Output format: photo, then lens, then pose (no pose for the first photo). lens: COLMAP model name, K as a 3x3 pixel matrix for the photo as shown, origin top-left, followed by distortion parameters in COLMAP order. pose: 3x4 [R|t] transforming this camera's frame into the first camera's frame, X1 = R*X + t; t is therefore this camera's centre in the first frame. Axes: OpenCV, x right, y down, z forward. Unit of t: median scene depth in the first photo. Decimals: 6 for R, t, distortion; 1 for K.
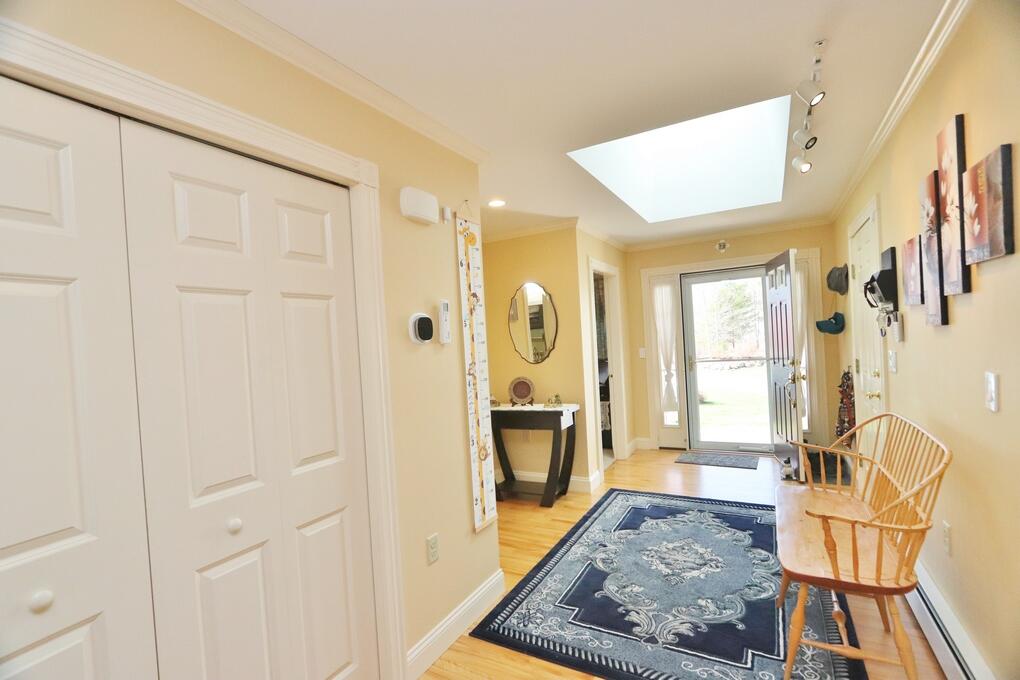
lens RADIAL K [[469.2, 0, 506.8], [0, 469.2, 347.4], [0, 0, 1]] dist [-0.013576, -0.000365]
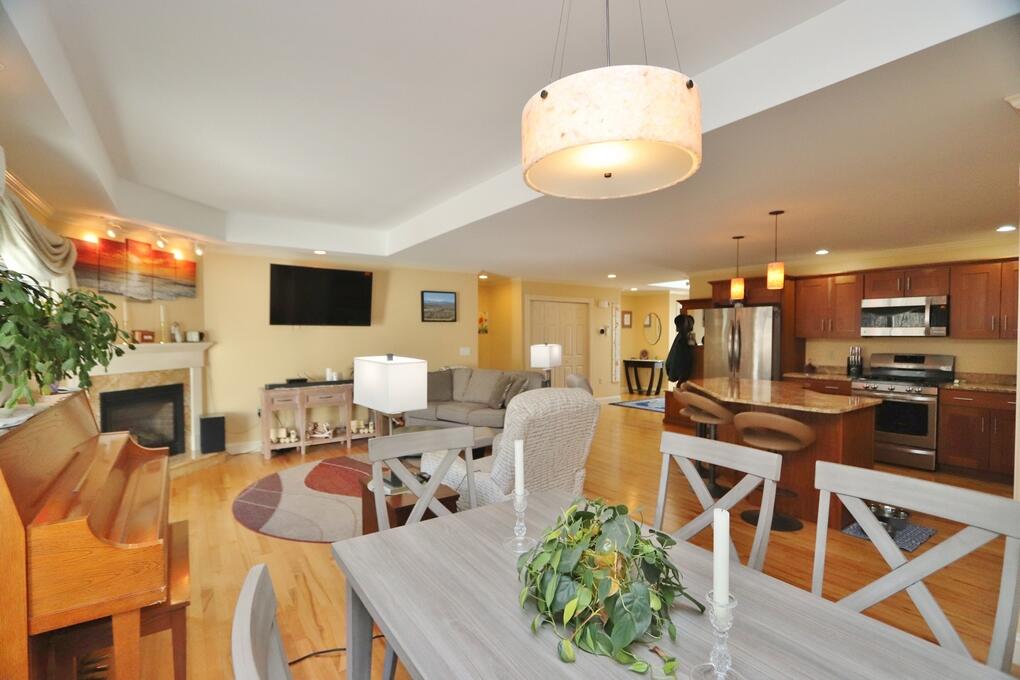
lens RADIAL K [[469.2, 0, 509.0], [0, 469.2, 347.5], [0, 0, 1]] dist [-0.013576, -0.000365]
pose [[0.895834, 0.066251, -0.439423, 0.517446], [-0.056187, 0.997775, 0.035886, 0.000684], [0.440823, -0.007458, 0.897563, -1.753225]]
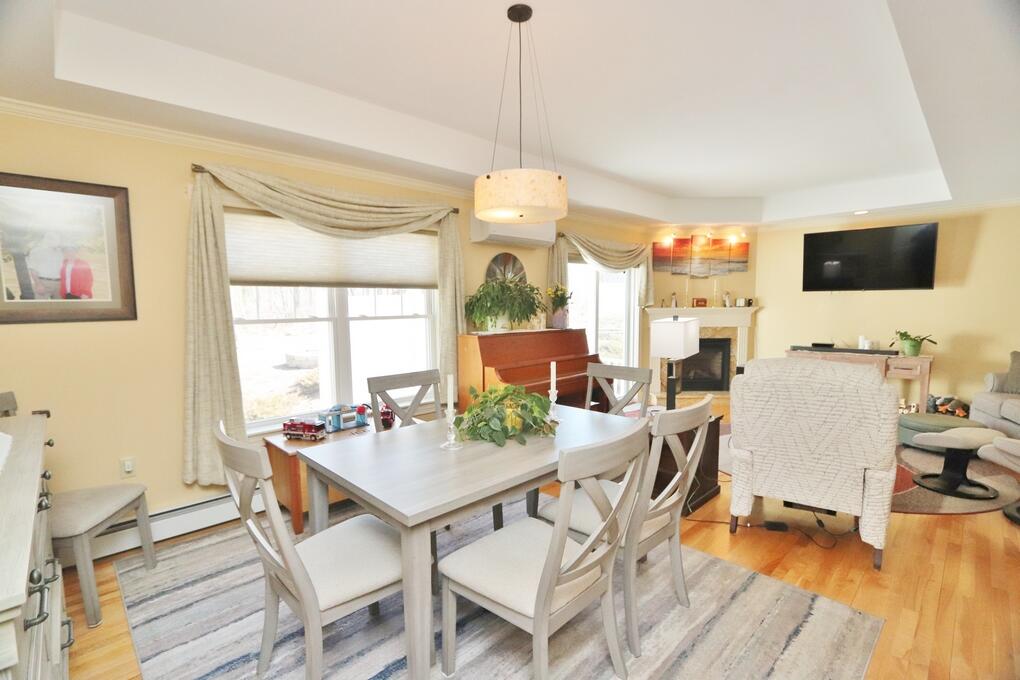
lens RADIAL K [[469.2, 0, 510.3], [0, 469.2, 346.5], [0, 0, 1]] dist [-0.013576, -0.000365]
pose [[-0.289561, 0.143032, -0.946412, 0.959234], [0.007982, 0.989098, 0.147041, -0.028059], [0.957126, 0.035023, -0.287546, -1.297423]]
